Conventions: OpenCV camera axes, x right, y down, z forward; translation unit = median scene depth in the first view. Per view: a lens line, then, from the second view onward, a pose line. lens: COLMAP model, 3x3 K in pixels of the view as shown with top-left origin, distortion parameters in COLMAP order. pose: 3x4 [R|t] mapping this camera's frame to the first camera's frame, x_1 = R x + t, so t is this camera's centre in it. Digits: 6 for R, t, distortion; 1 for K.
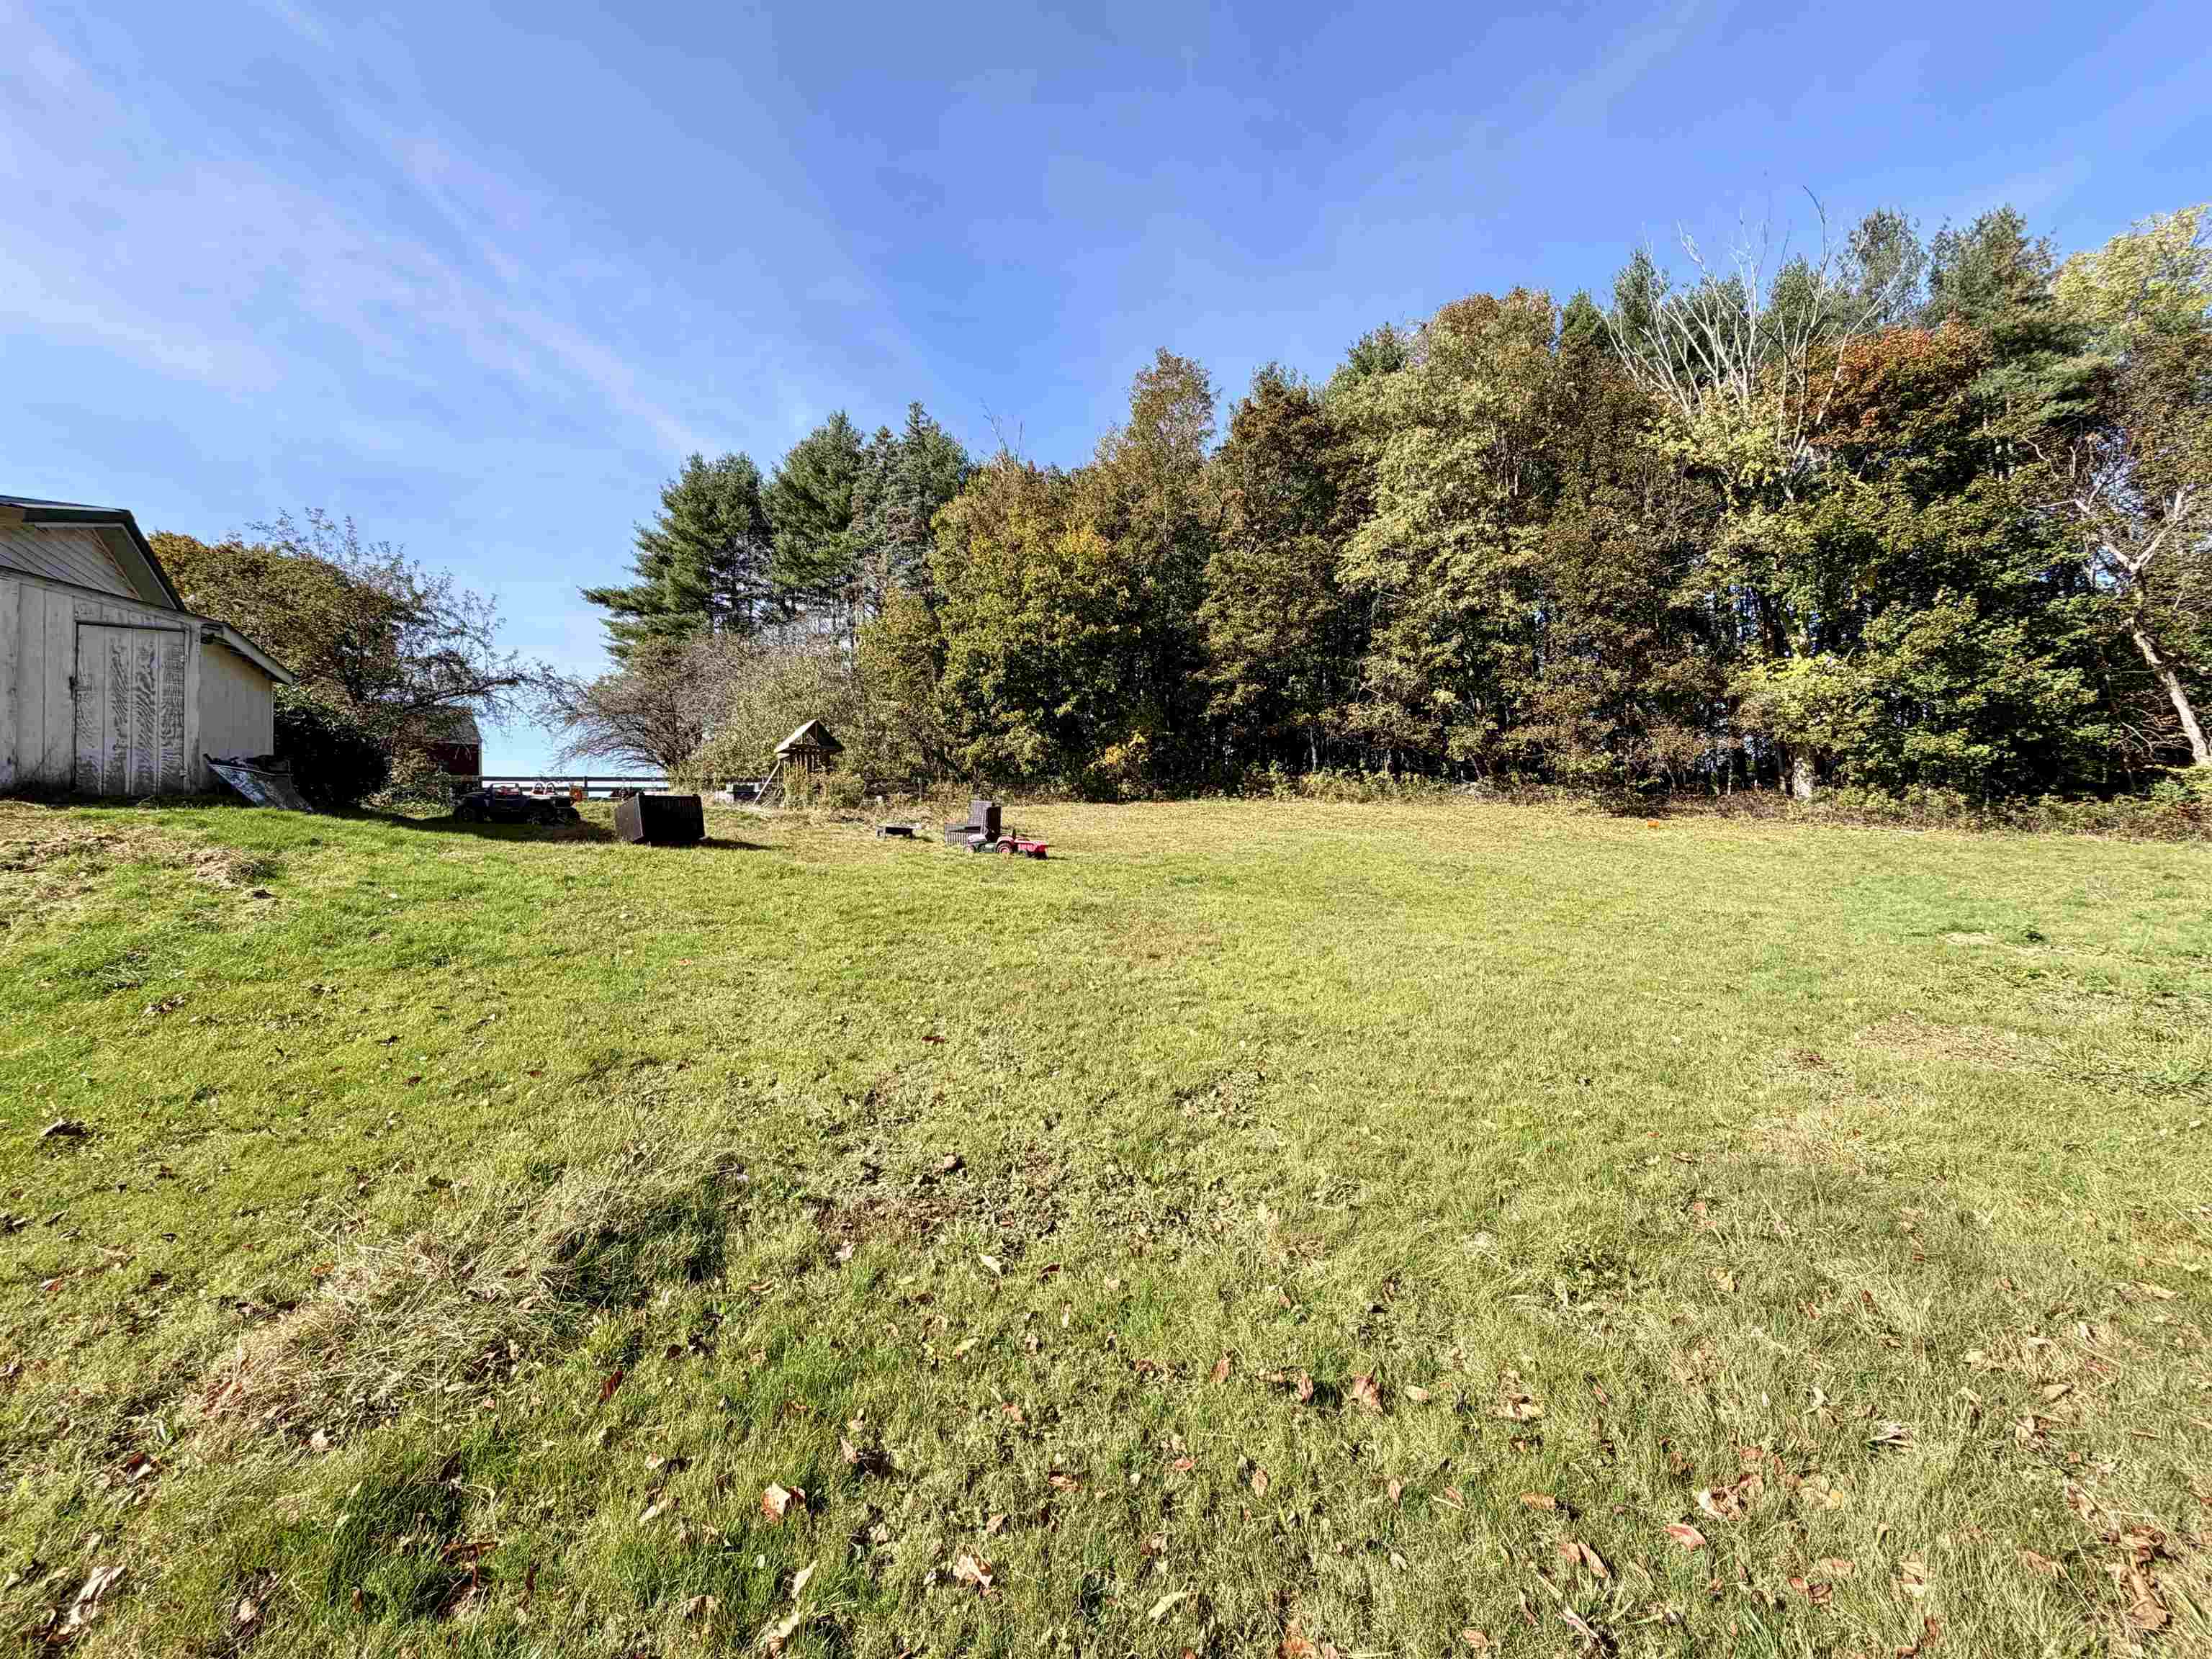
lens RADIAL K [[883.3, 0, 1099.2], [0, 883.3, 830.3], [0, 0, 1]] dist [0.000330, -0.000287]
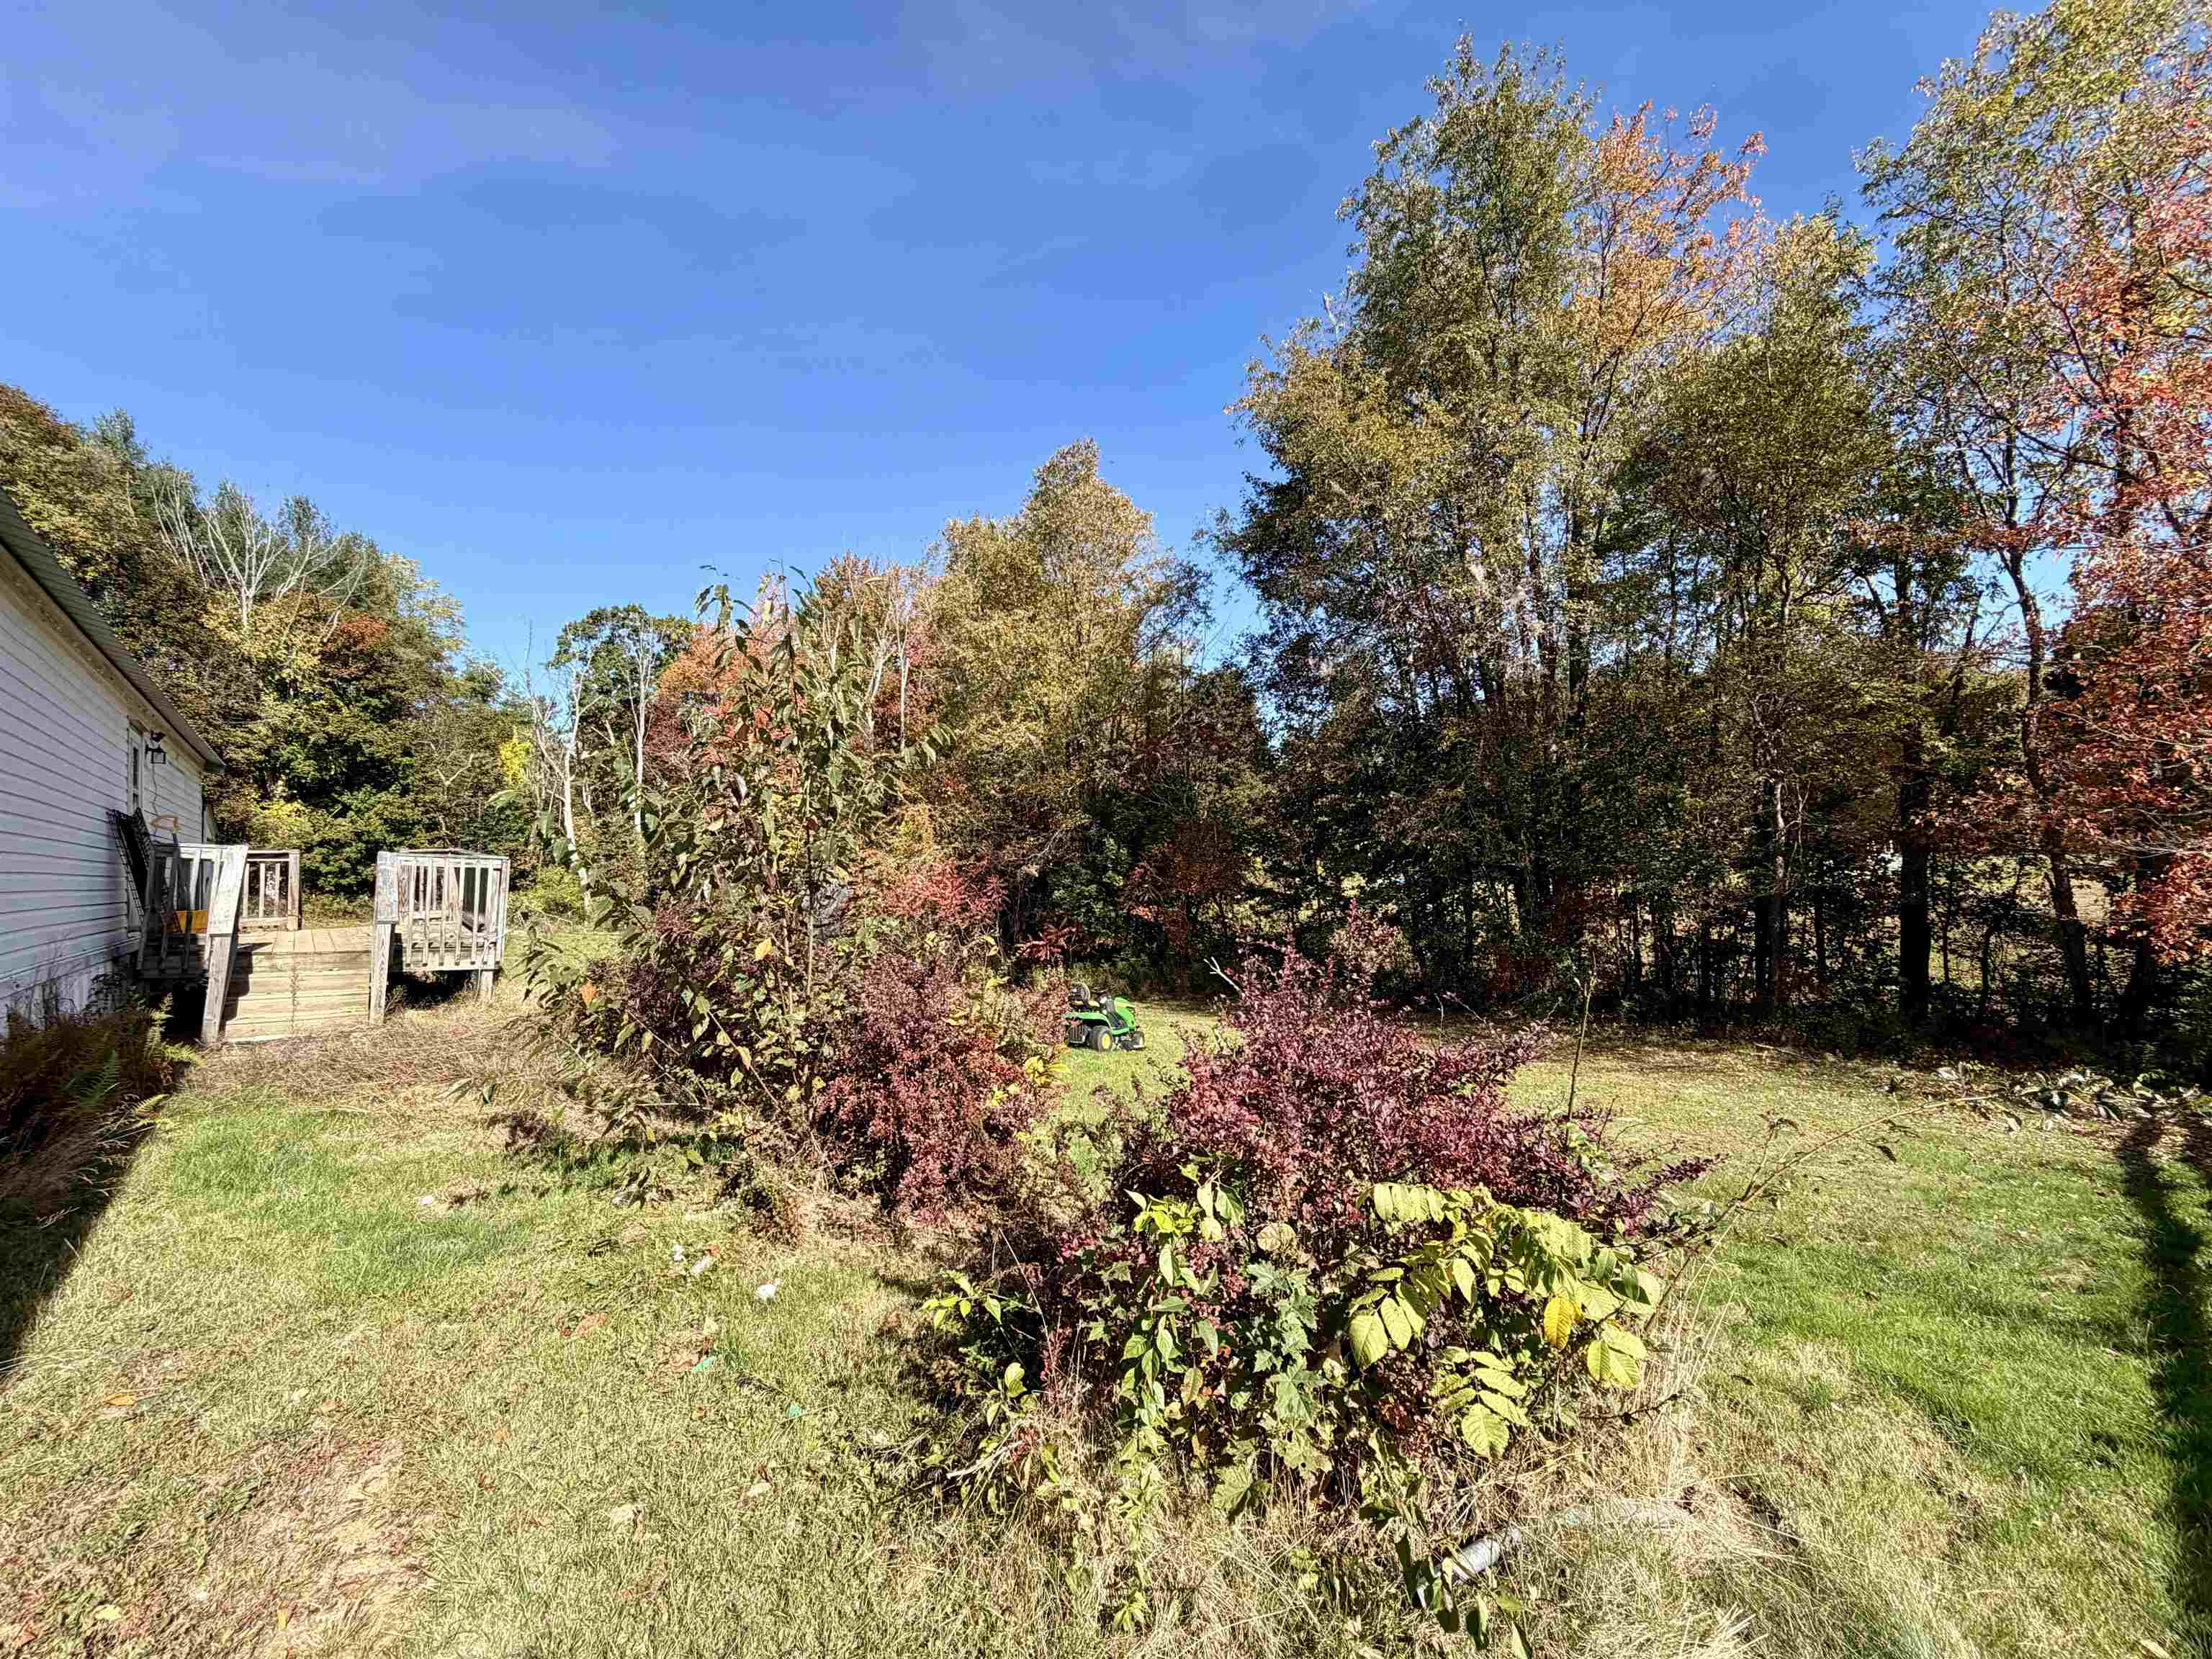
lens RADIAL K [[883.3, 0, 1105.1], [0, 883.3, 837.8], [0, 0, 1]] dist [0.000330, -0.000287]
pose [[-0.198798, 0.073292, 0.977296, -1.126866], [0.004523, 0.997258, -0.073869, -0.033859], [-0.980030, -0.010264, -0.198585, -0.037709]]
